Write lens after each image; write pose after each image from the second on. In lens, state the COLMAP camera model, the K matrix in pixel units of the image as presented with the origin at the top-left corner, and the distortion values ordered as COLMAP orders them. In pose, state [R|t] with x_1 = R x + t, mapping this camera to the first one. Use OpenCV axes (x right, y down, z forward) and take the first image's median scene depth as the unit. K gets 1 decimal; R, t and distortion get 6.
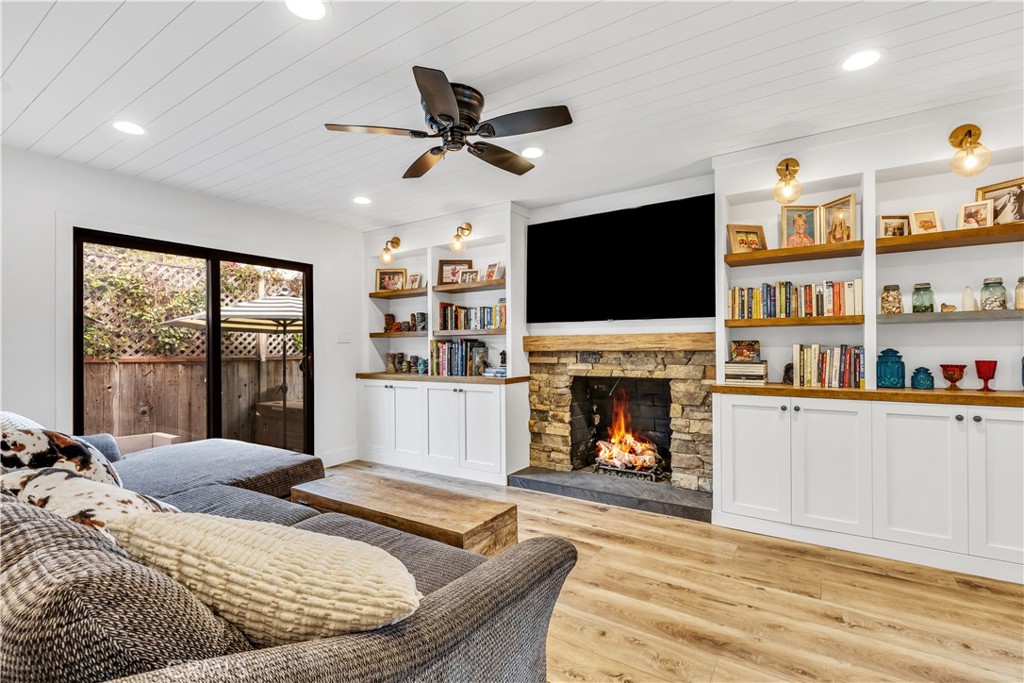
lens RADIAL K [[458.9, 0, 513.2], [0, 458.9, 345.9], [0, 0, 1]] dist [0.003477, 0.000137]
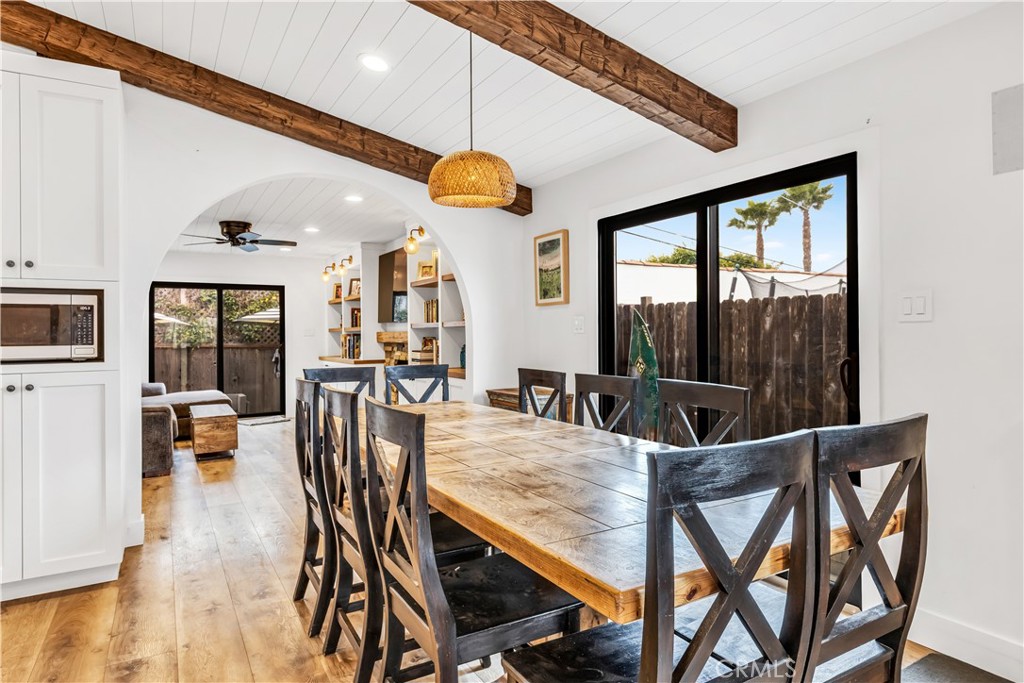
lens RADIAL K [[620.2, 0, 557.6], [0, 620.2, 327.0], [0, 0, 1]] dist [-0.002831, 0.002486]
pose [[0.909730, -0.004829, -0.415173, 1.032734], [0.004507, 0.999988, -0.001755, -0.024069], [0.415177, -0.000274, 0.909741, -0.427814]]
